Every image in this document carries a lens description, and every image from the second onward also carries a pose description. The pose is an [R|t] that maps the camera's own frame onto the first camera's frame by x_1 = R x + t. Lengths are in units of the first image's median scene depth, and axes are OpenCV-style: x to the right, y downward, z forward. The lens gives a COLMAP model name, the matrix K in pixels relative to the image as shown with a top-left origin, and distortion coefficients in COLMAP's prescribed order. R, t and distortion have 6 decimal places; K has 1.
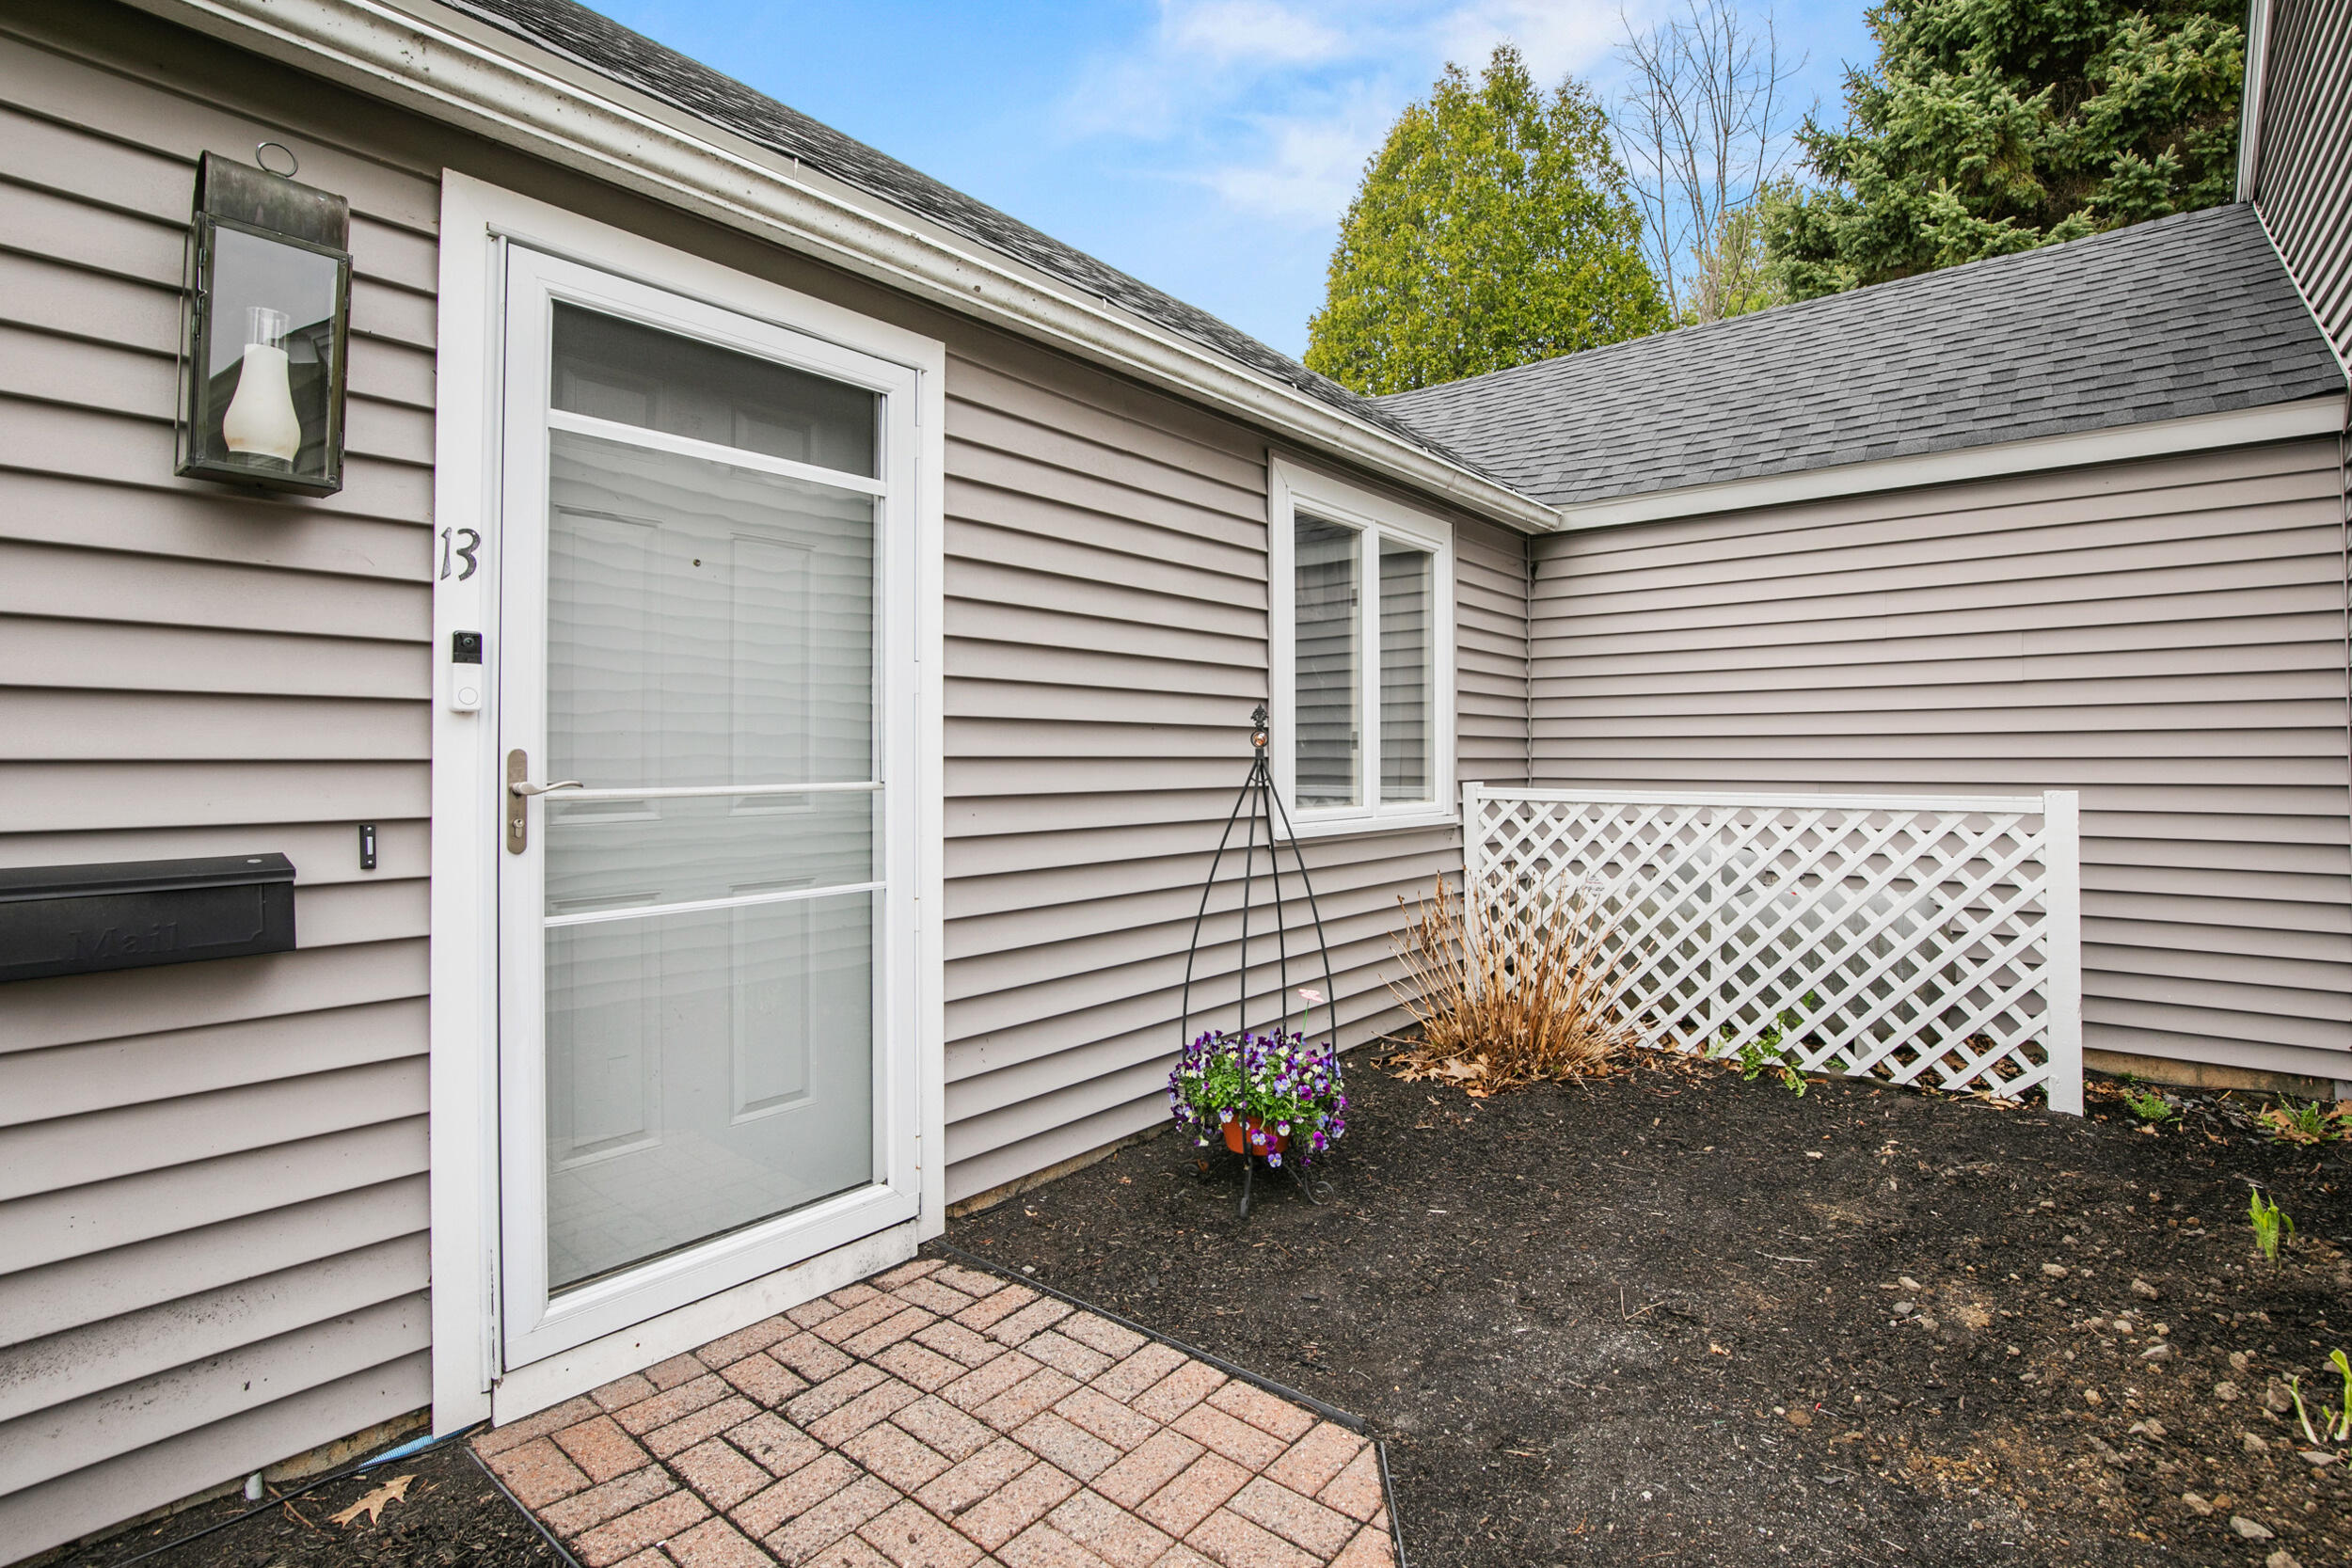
lens RADIAL K [[1073.5, 0, 1168.3], [0, 1073.5, 767.7], [0, 0, 1]] dist [-0.004780, -0.000040]
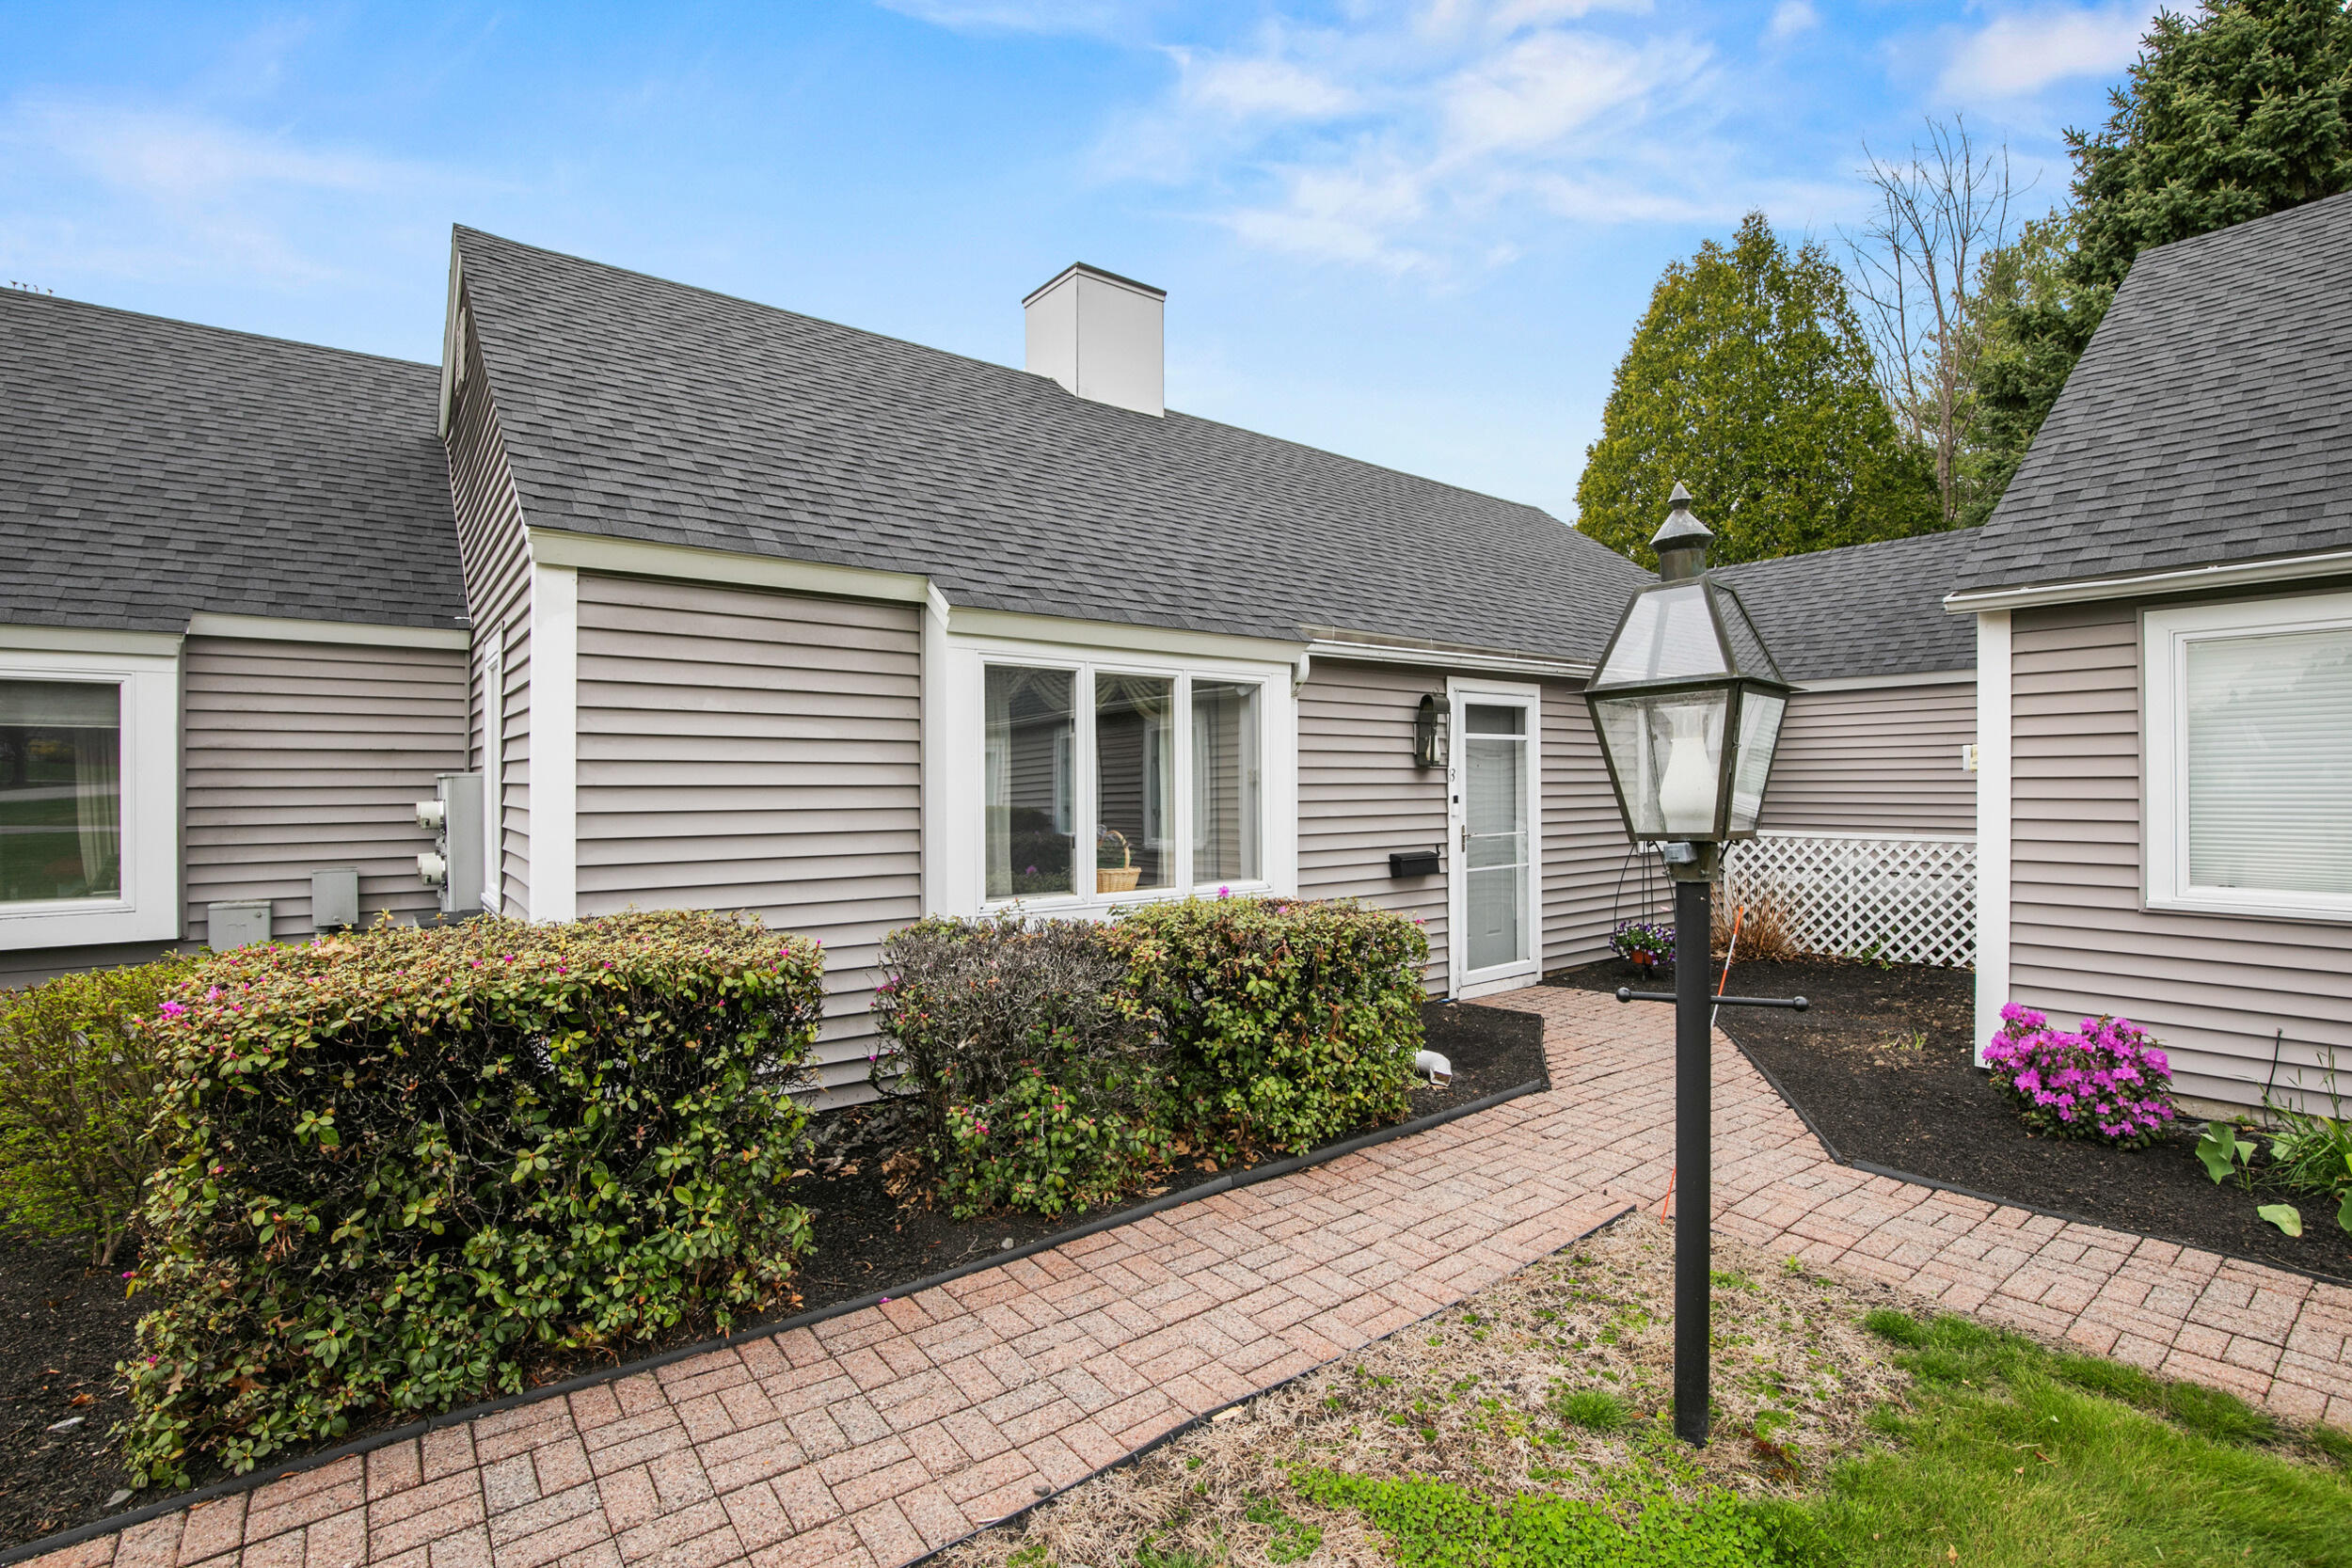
lens RADIAL K [[1073.5, 0, 1193.9], [0, 1073.5, 791.1], [0, 0, 1]] dist [-0.004780, -0.000040]
pose [[0.983265, -0.001727, -0.182173, -0.389357], [0.002037, 0.999997, 0.001511, -0.066958], [0.182170, -0.001857, 0.983265, -1.348312]]
